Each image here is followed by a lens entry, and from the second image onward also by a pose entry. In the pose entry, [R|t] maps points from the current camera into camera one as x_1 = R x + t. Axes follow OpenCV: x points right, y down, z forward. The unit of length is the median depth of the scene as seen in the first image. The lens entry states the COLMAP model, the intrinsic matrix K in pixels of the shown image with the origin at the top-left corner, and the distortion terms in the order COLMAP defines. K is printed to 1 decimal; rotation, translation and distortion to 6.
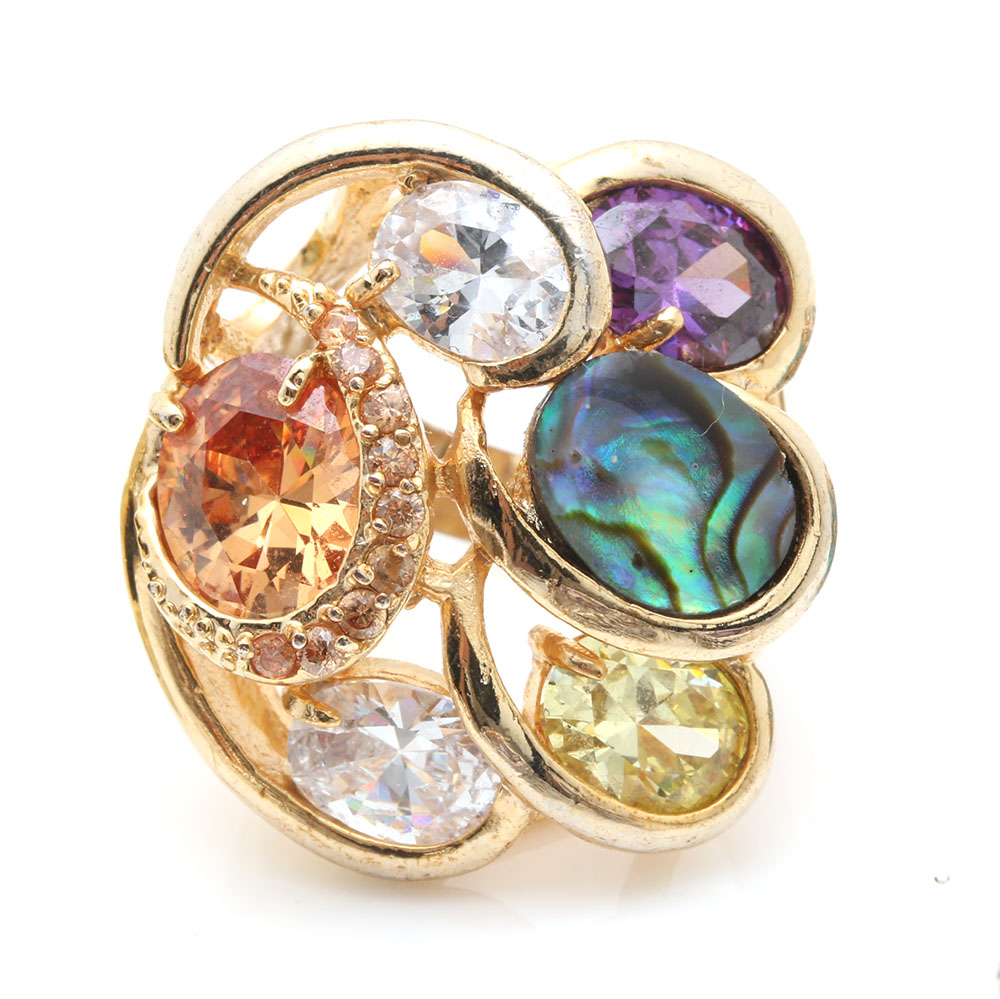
lens RADIAL K [[7303.0, 0, 499.3], [0, 7303.0, 501.3], [0, 0, 1]] dist [0.619914, 0.000000]
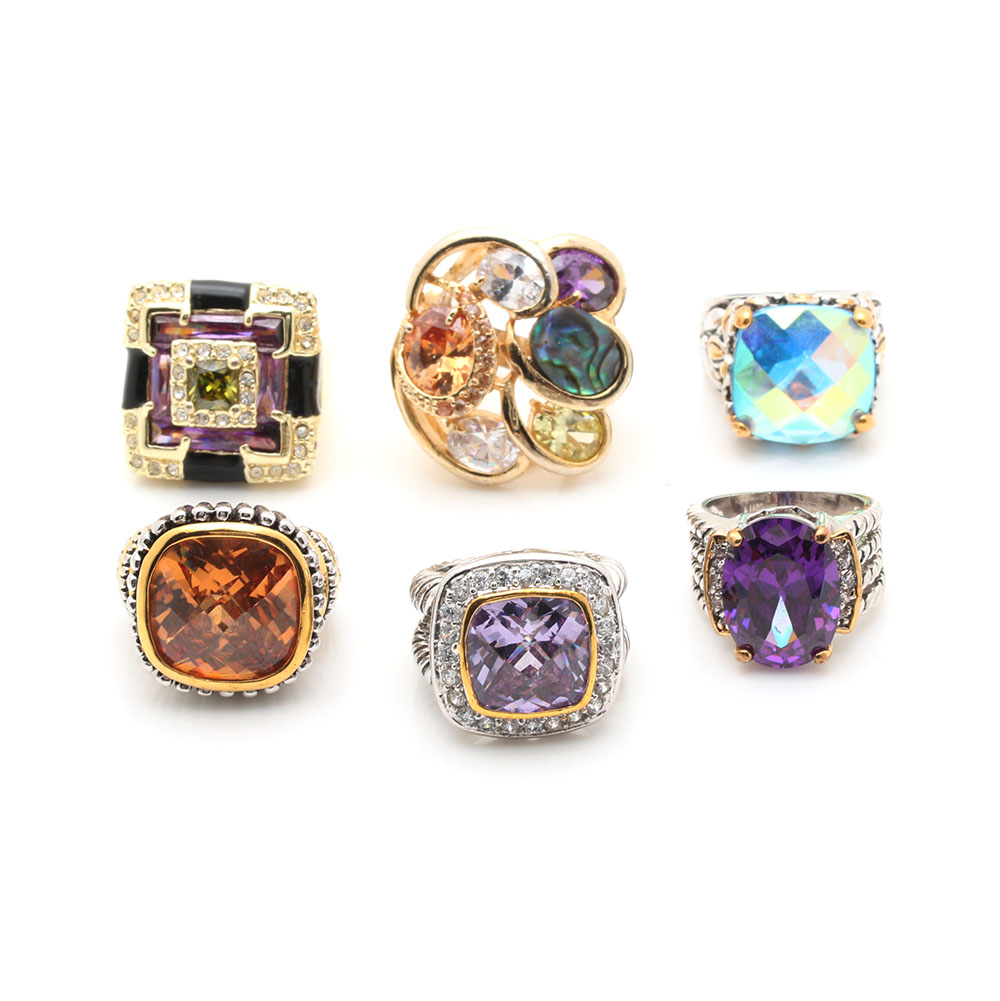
lens RADIAL K [[7310.3, 0, 504.5], [0, 7310.3, 501.3], [0, 0, 1]] dist [0.619914, 0.000000]
pose [[0.999396, -0.000258, 0.034752, -0.108784], [-0.001219, 0.999096, 0.042496, -0.067093], [-0.034731, -0.042513, 0.998492, -1.953431]]
